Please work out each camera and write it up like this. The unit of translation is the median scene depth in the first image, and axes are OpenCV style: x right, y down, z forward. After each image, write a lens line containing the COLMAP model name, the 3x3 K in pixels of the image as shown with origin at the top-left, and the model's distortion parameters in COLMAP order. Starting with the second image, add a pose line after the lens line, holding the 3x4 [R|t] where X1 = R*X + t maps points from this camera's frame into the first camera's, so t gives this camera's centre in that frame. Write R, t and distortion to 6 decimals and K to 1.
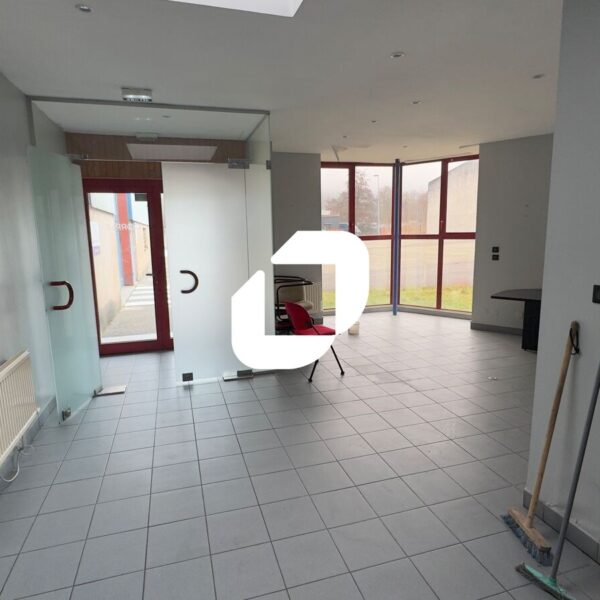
lens RADIAL K [[422.5, 0, 302.8], [0, 422.5, 302.9], [0, 0, 1]] dist [-0.005718, 0.002584]
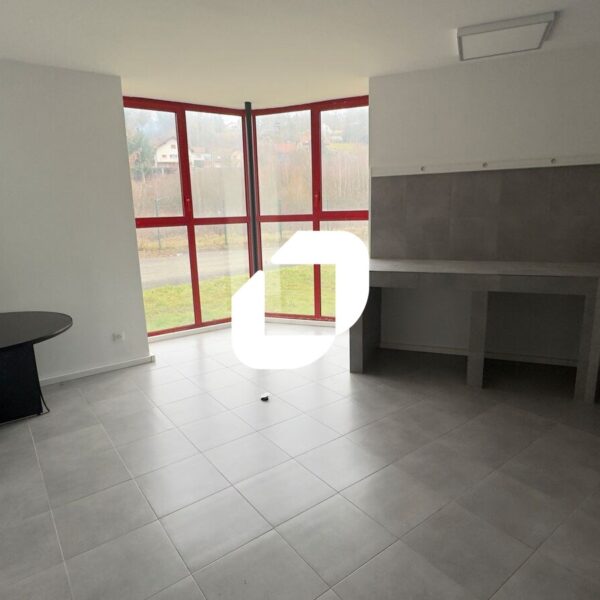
lens RADIAL K [[422.5, 0, 298.9], [0, 422.5, 300.0], [0, 0, 1]] dist [-0.005718, 0.002584]
pose [[0.939561, -0.085505, 0.331534, 0.050412], [0.073421, 0.996105, 0.048829, -0.054609], [-0.334418, -0.021536, 0.942179, 0.333231]]
